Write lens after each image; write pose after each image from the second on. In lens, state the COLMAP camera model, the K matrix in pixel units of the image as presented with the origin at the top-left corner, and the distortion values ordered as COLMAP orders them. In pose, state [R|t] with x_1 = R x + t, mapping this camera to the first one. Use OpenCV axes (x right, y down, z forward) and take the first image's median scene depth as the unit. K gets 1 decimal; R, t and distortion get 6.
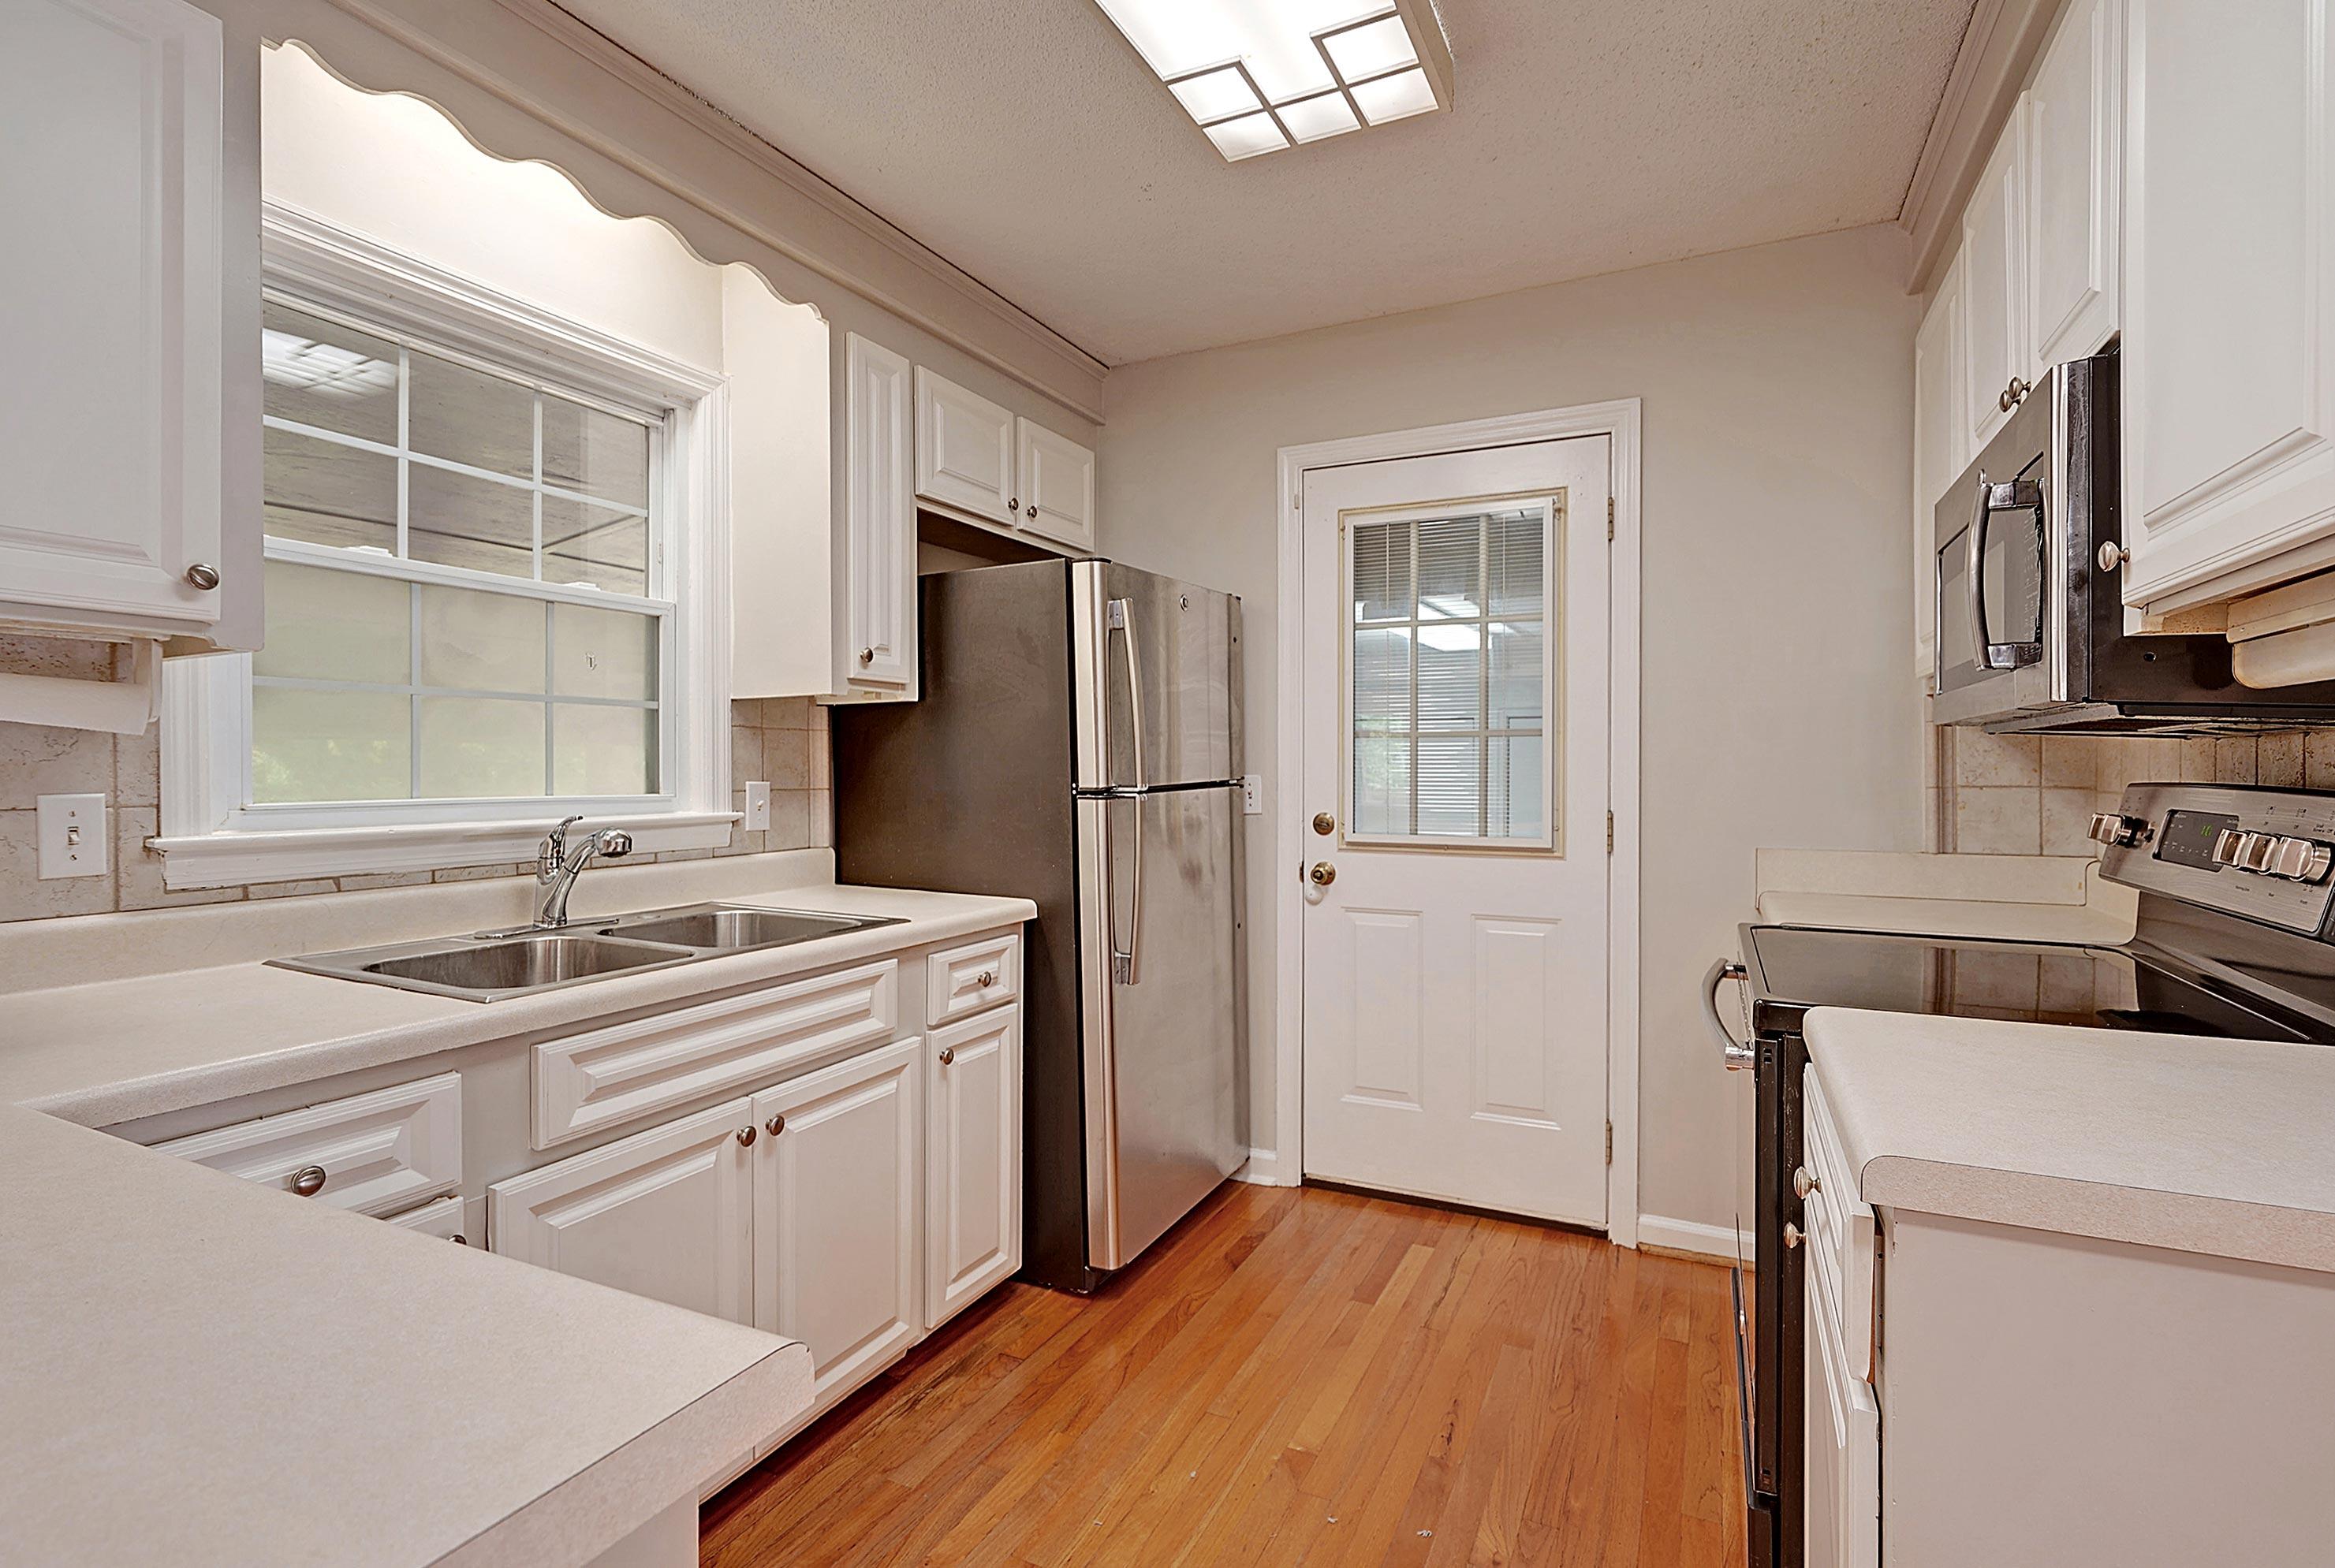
lens RADIAL K [[1090.6, 0, 1167.5], [0, 1090.6, 784.0], [0, 0, 1]] dist [-0.000456, 0.000124]
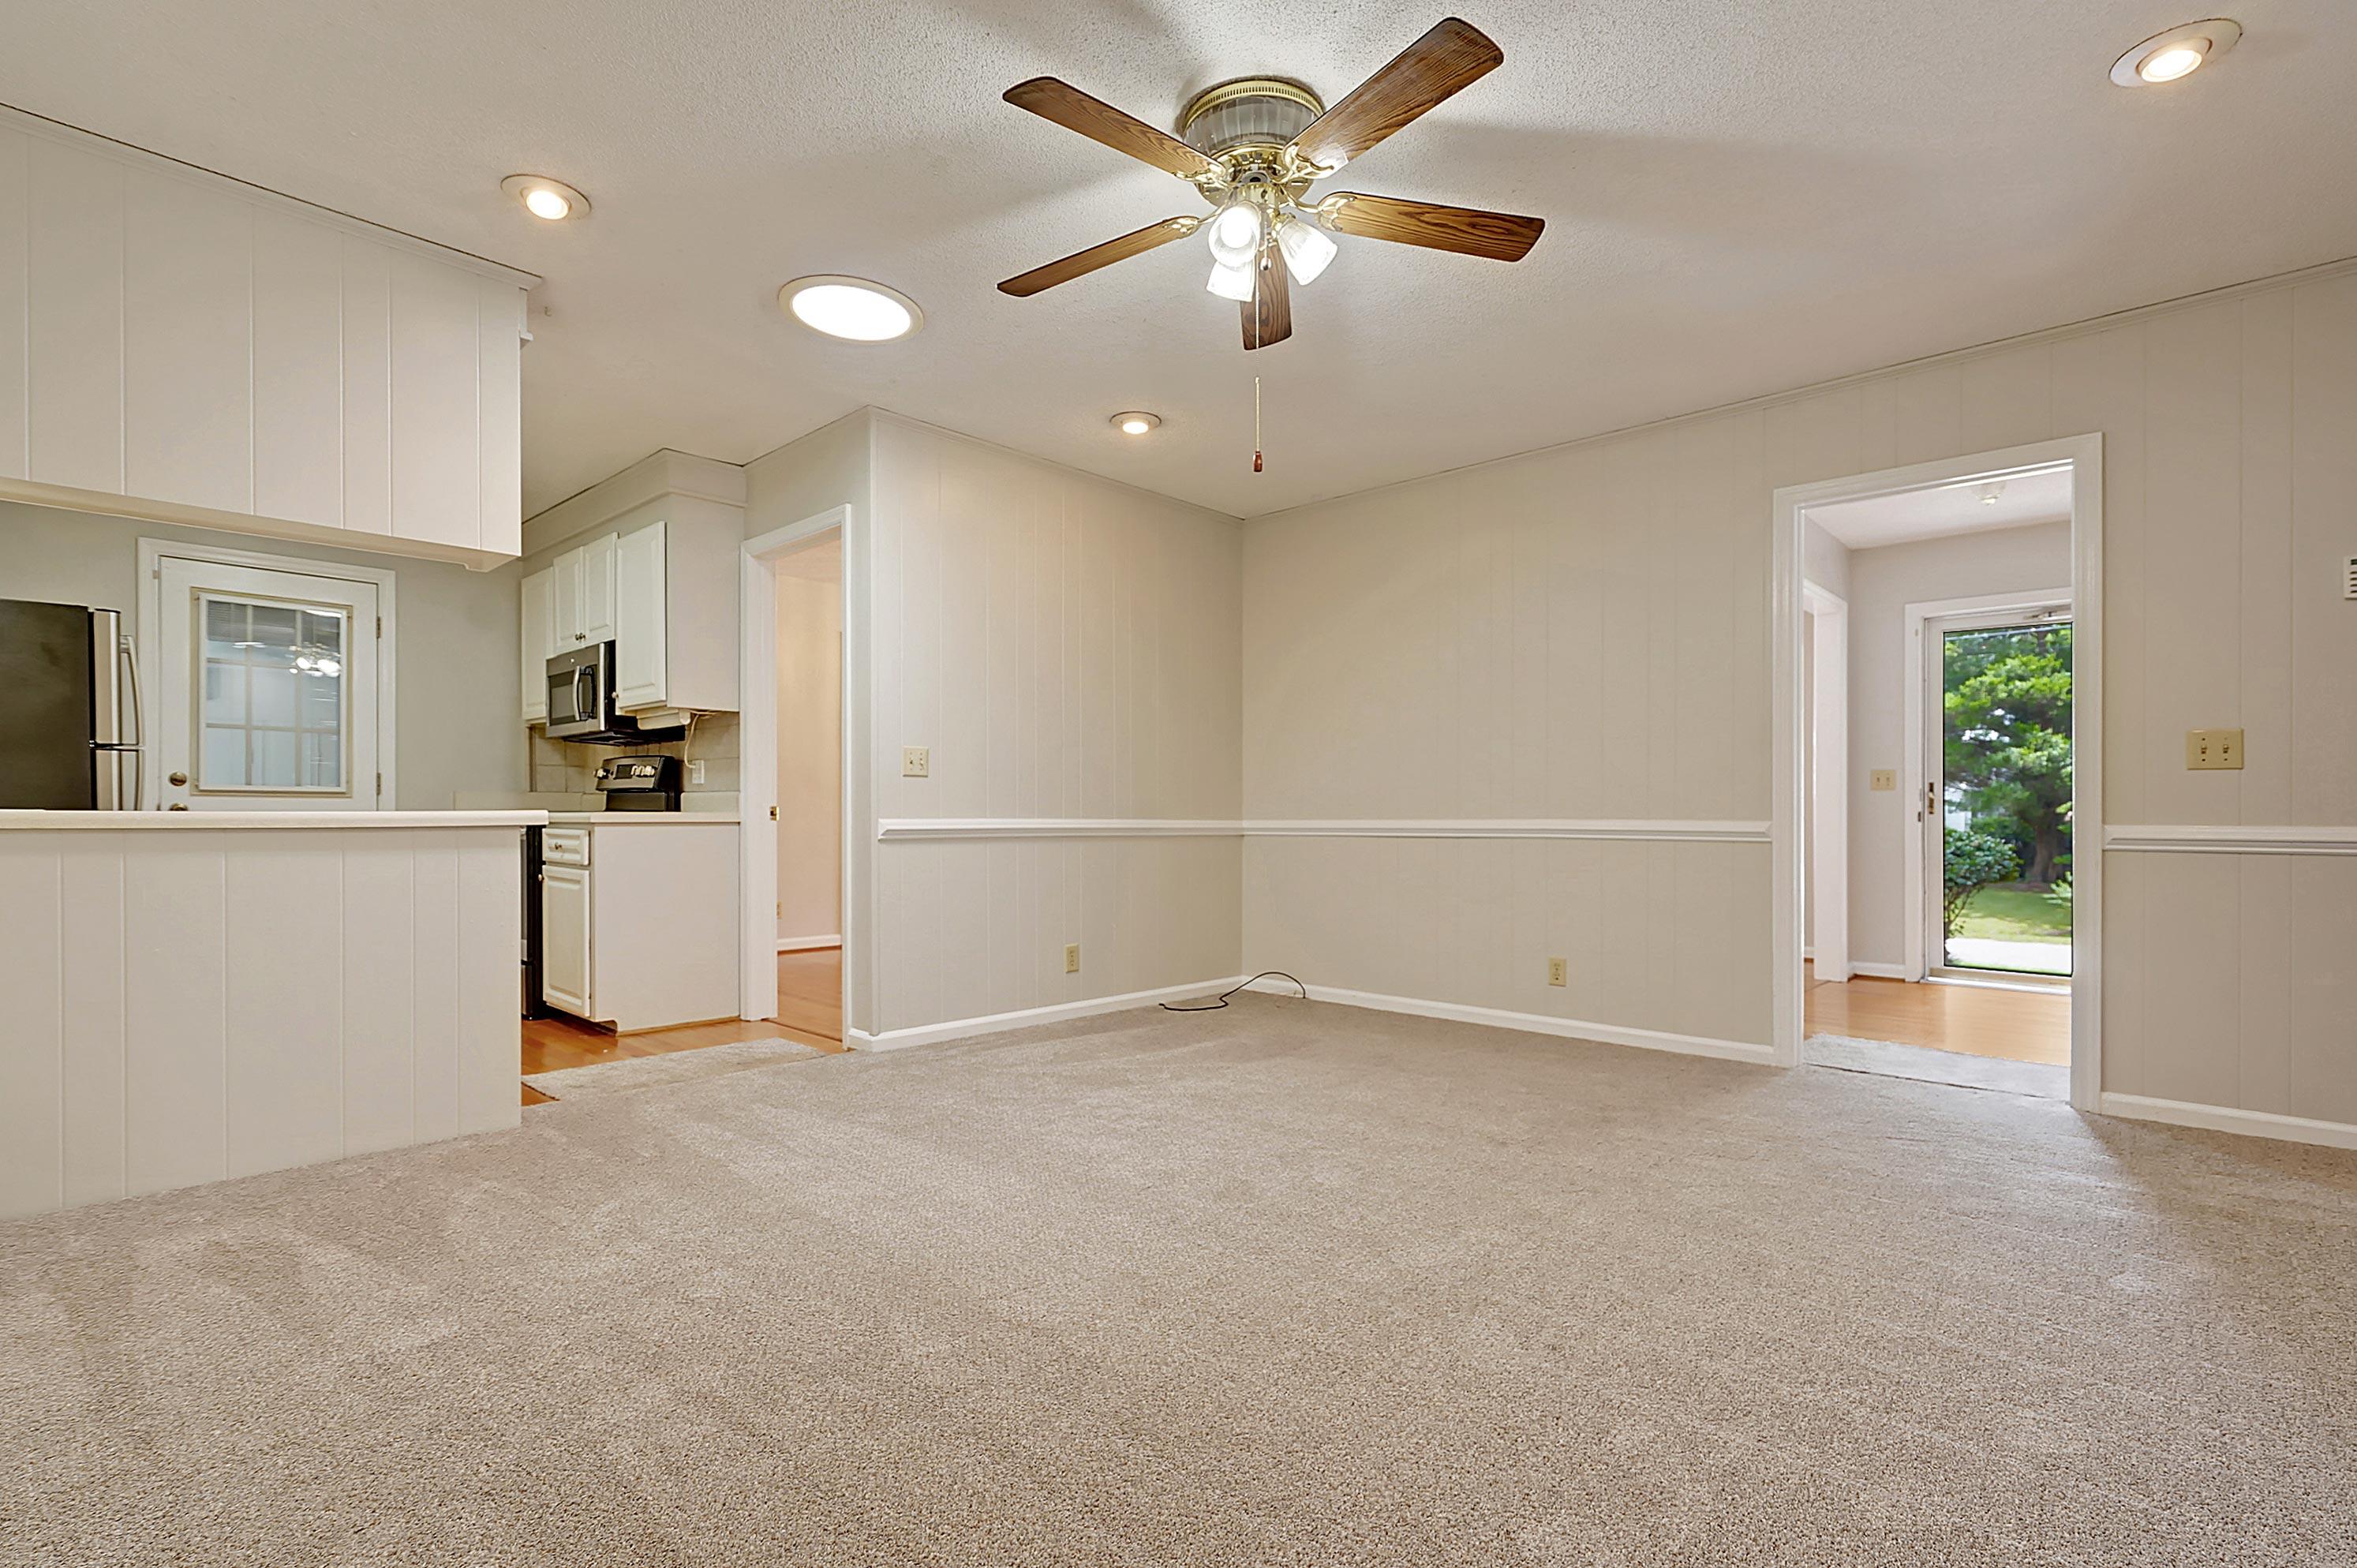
lens RADIAL K [[1102.8, 0, 1178.5], [0, 1102.8, 784.0], [0, 0, 1]] dist [-0.000743, -0.000105]
pose [[0.289540, 0.030469, 0.956681, -1.229973], [0.008647, 0.999369, -0.034445, 0.141515], [-0.957127, 0.018246, 0.289093, -1.104089]]
